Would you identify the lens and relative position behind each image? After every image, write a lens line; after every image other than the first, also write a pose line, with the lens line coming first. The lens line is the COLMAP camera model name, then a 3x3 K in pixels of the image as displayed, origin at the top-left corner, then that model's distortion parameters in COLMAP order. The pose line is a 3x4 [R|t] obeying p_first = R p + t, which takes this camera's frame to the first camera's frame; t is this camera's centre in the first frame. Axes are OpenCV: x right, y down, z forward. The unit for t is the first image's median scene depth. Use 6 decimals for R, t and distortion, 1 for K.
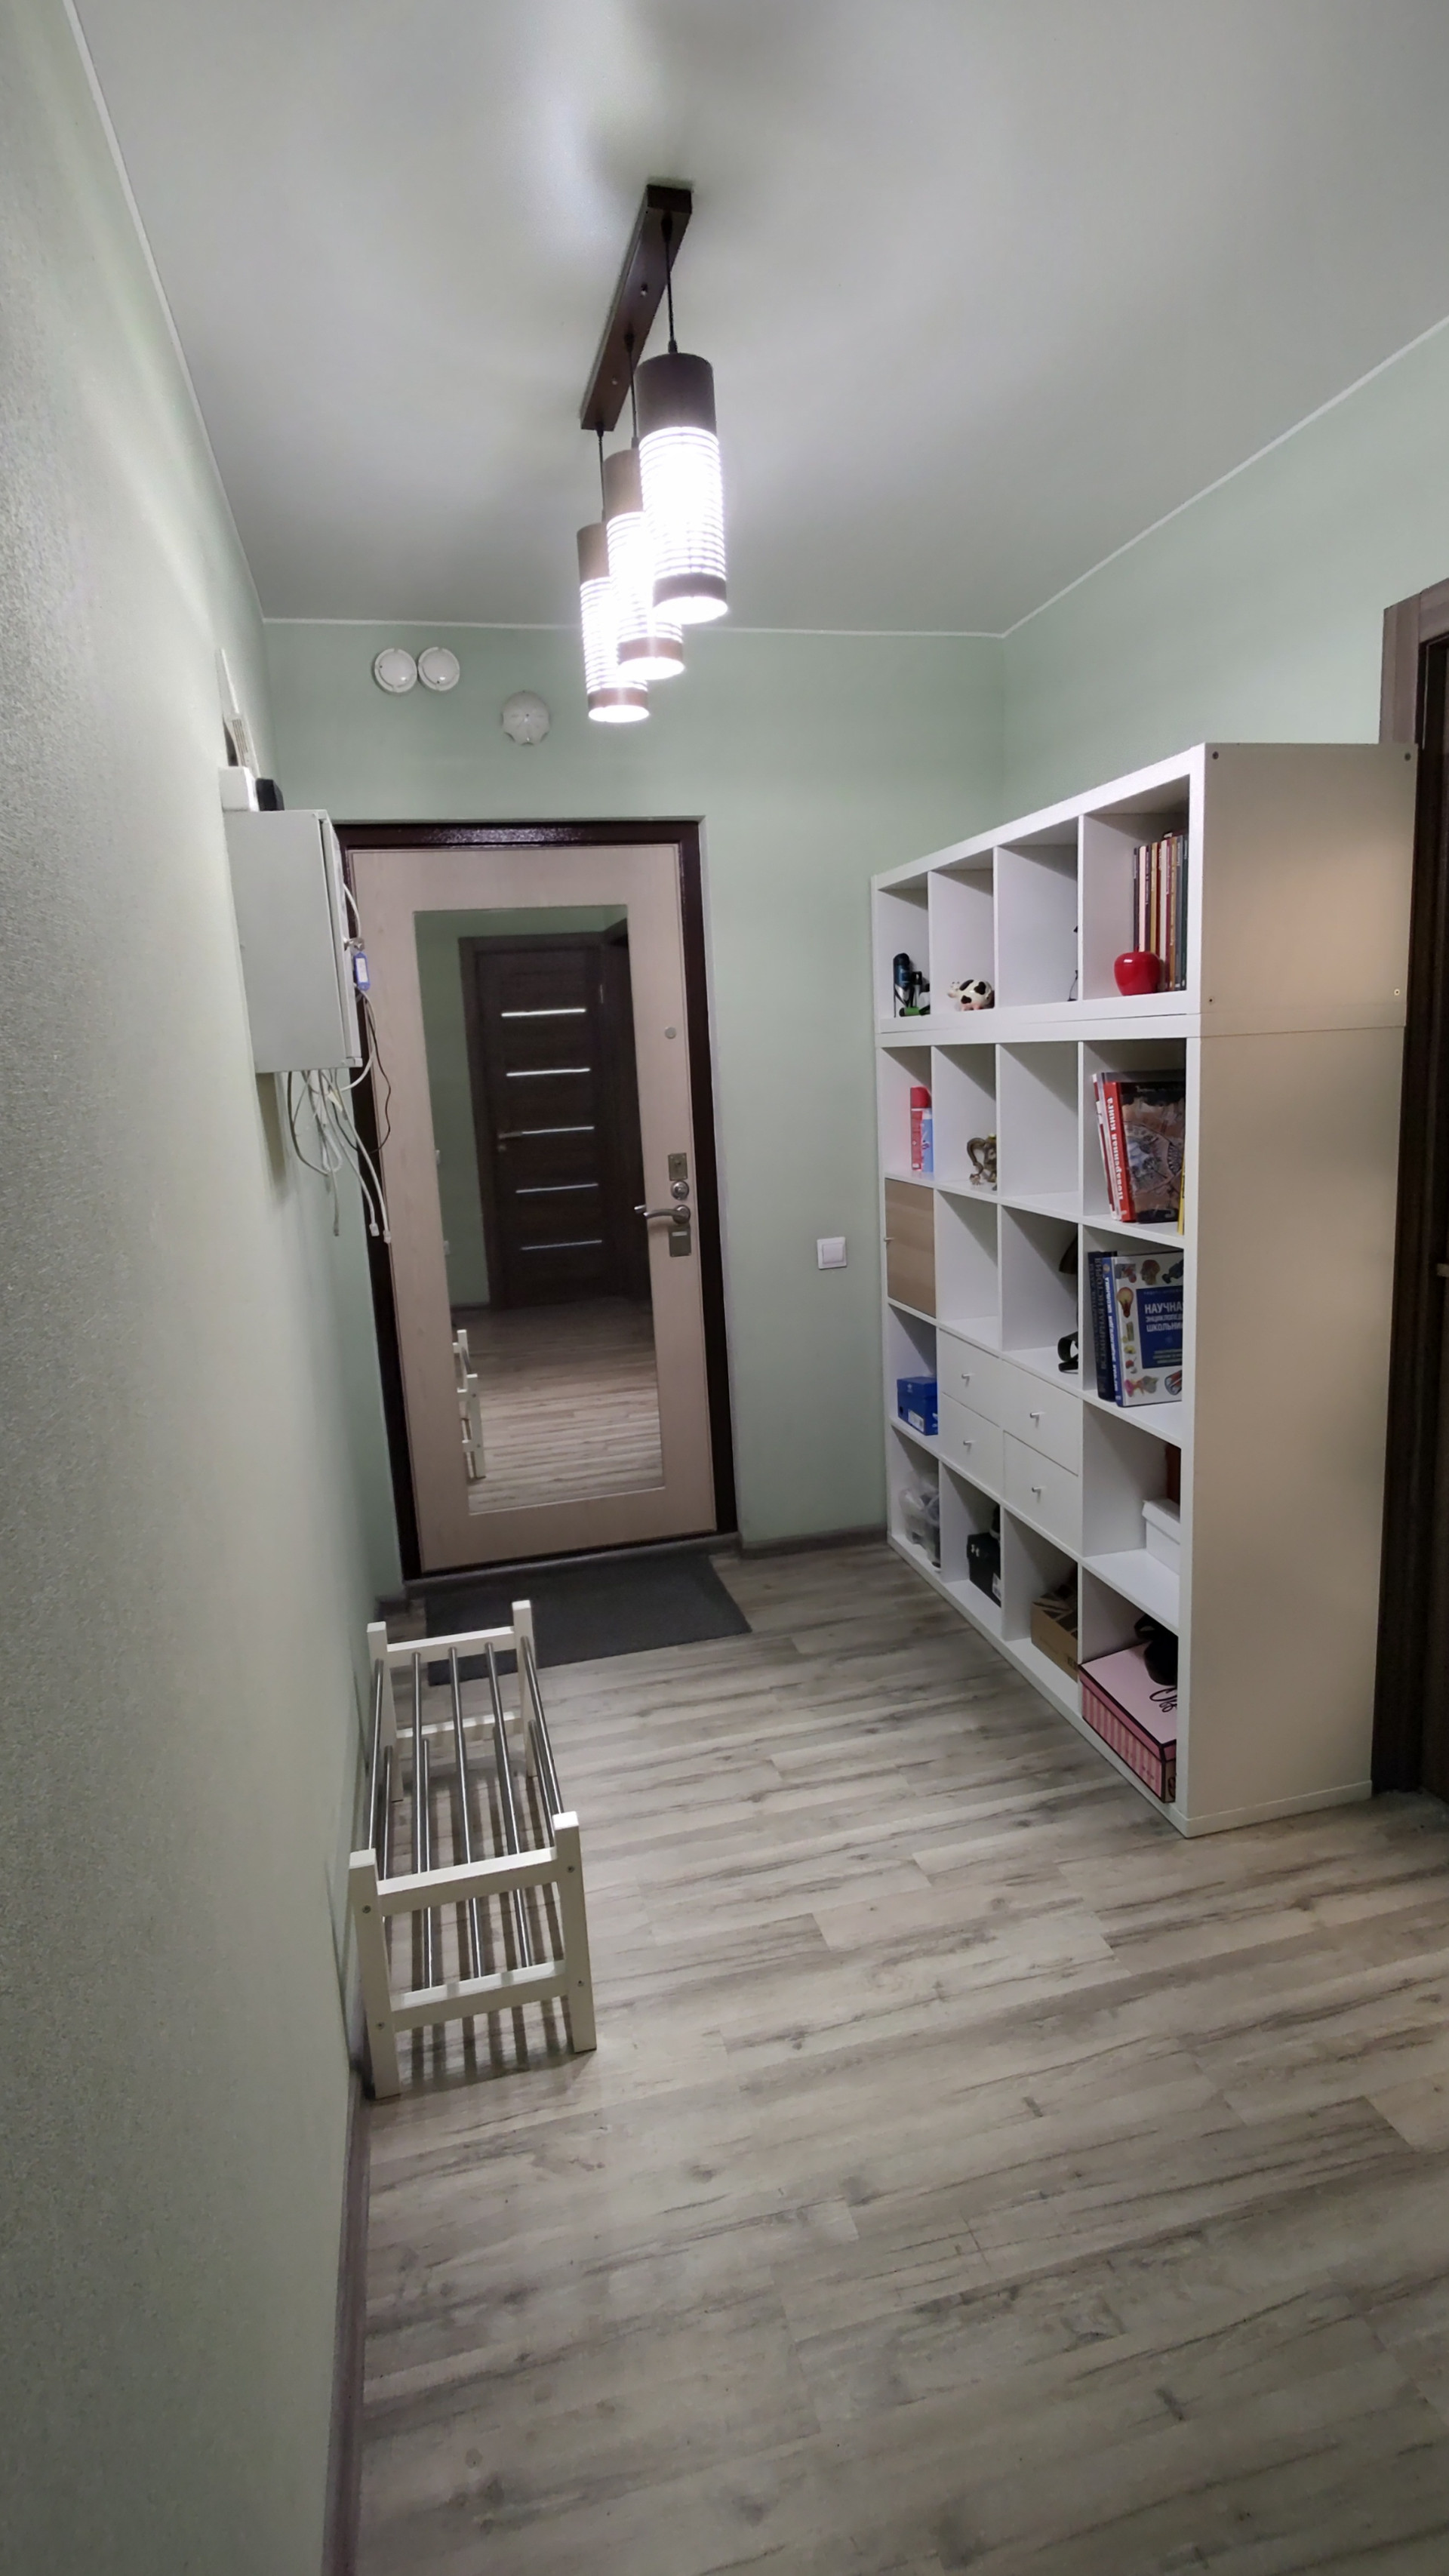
lens RADIAL K [[1257.6, 0, 720.0], [0, 1257.6, 1282.9], [0, 0, 1]] dist [0.002309, -0.002111]
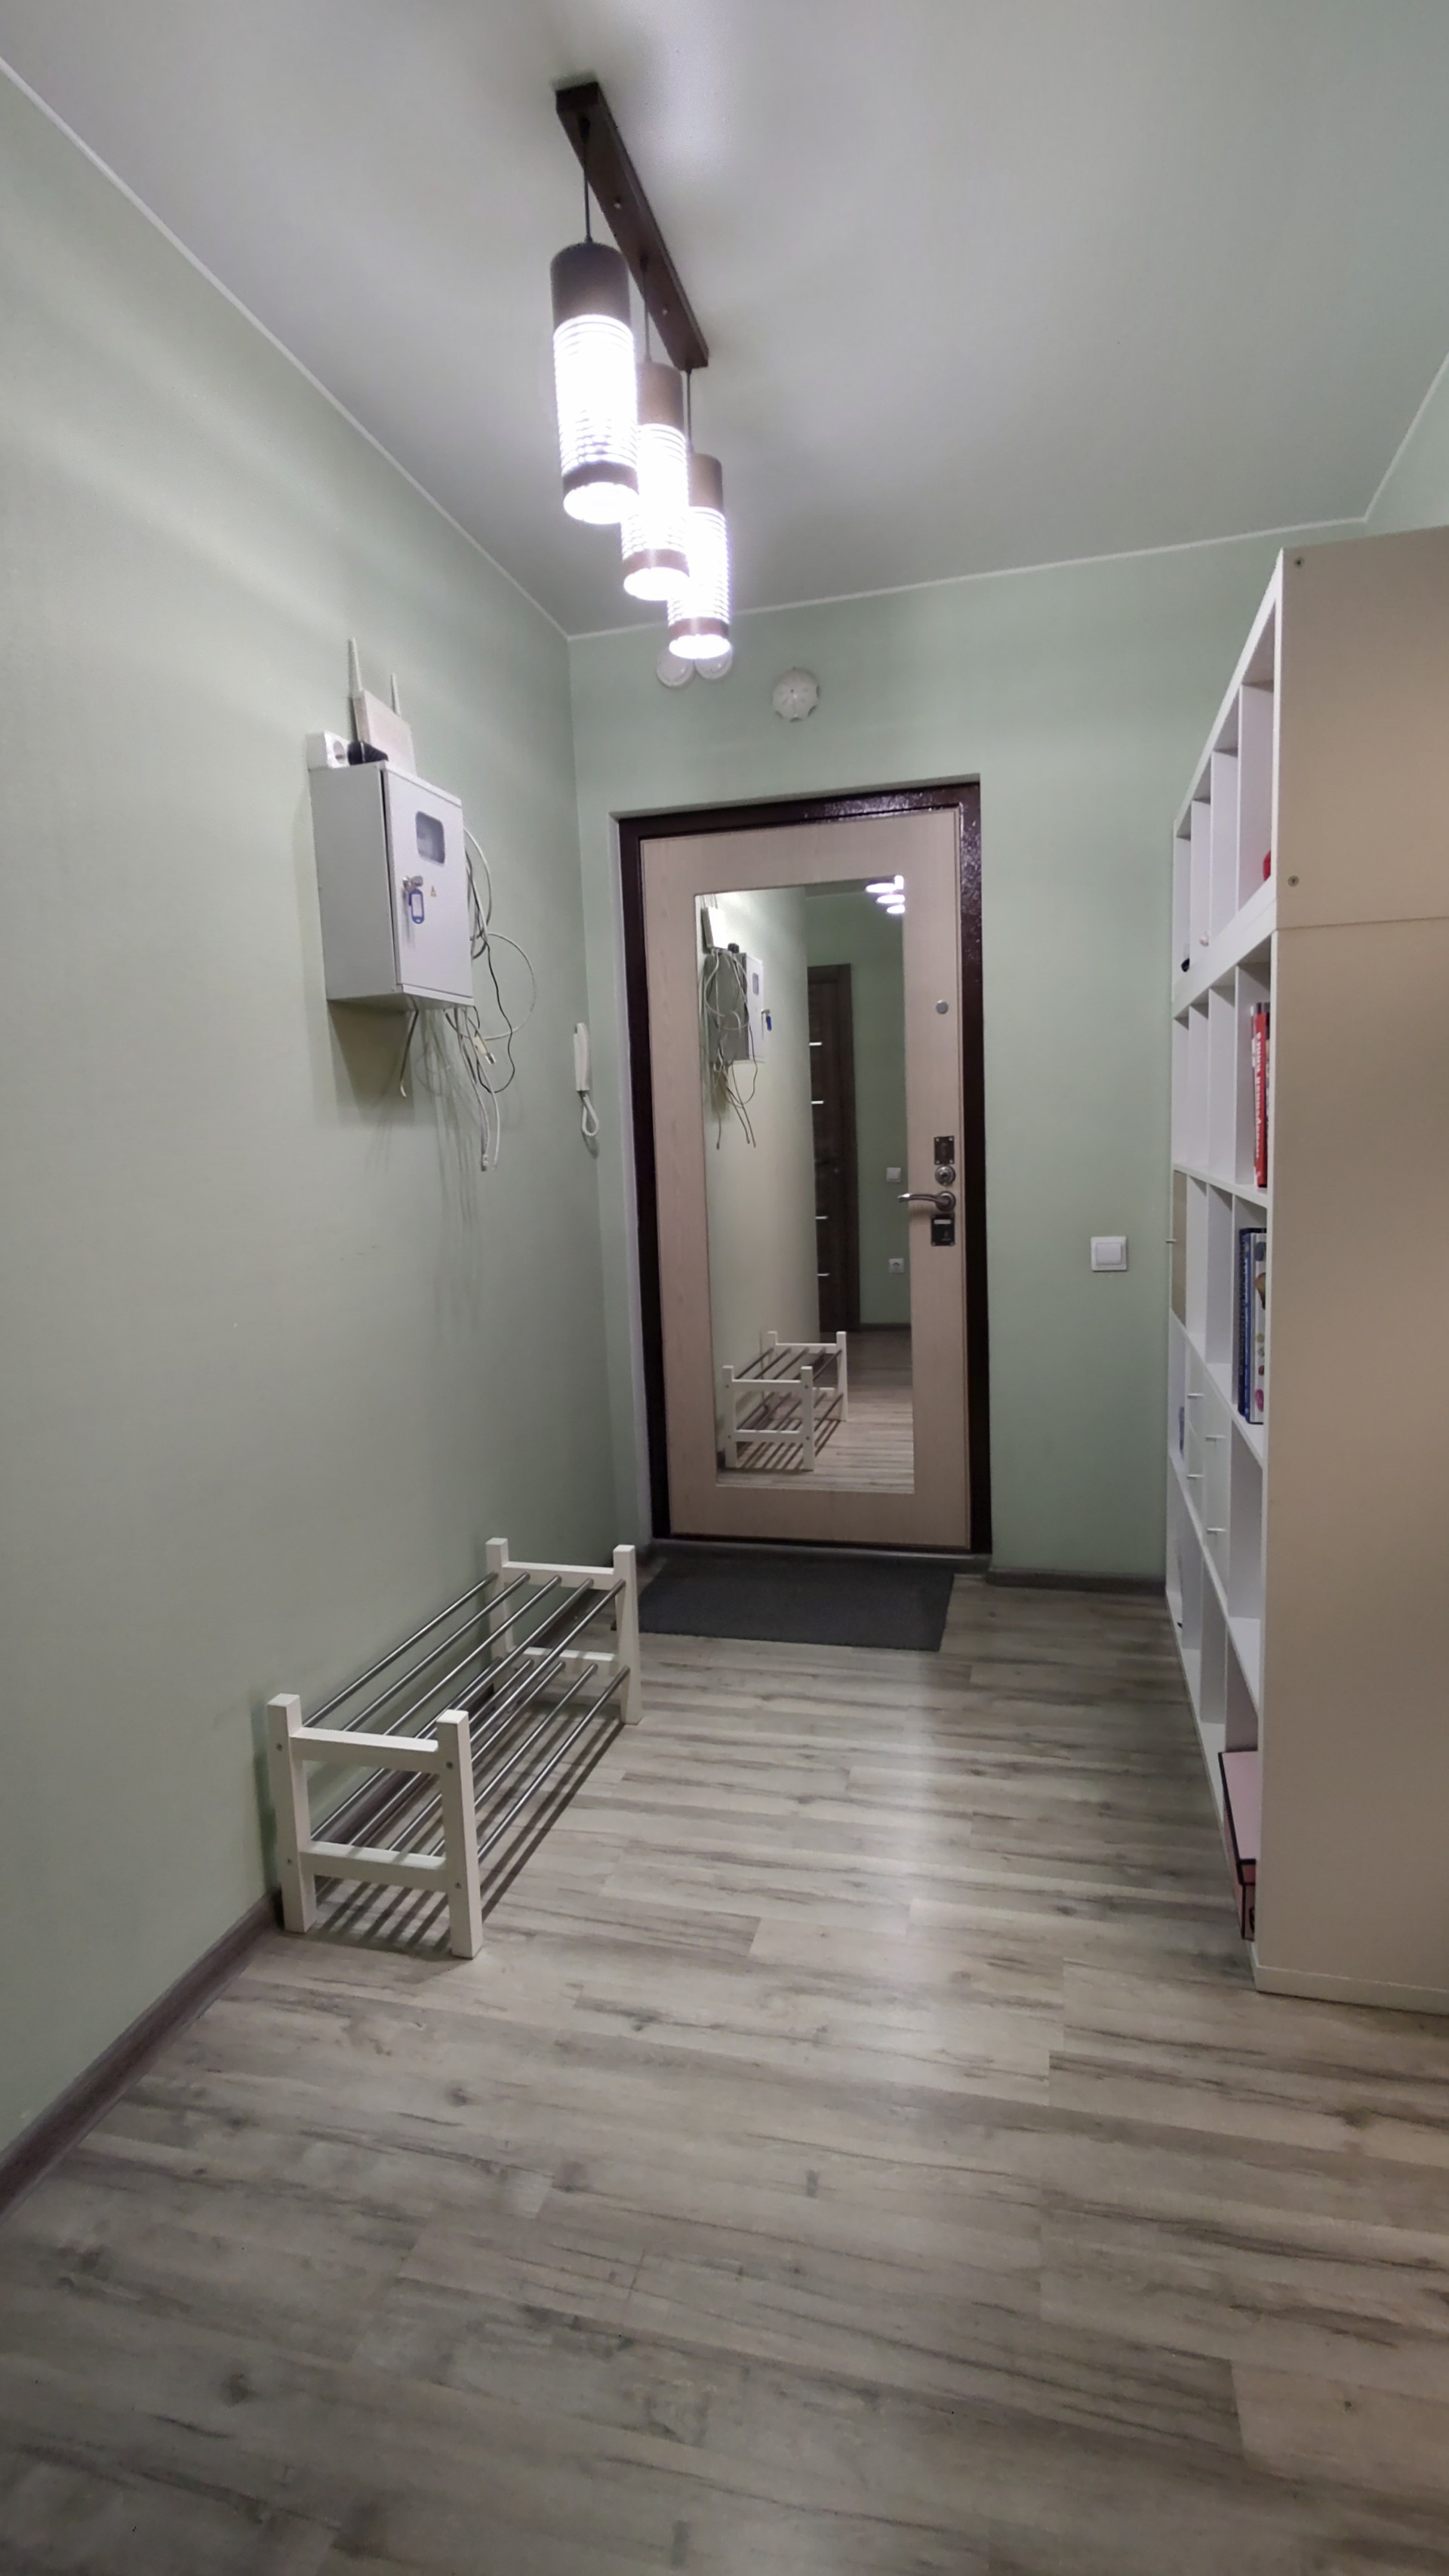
lens RADIAL K [[1250.6, 0, 724.5], [0, 1250.6, 1288.0], [0, 0, 1]] dist [-0.003155, 0.000913]
pose [[0.876932, 0.080492, -0.473825, 0.472069], [-0.099538, 0.994918, -0.015207, 0.070511], [0.470193, 0.060499, 0.880488, 0.179223]]
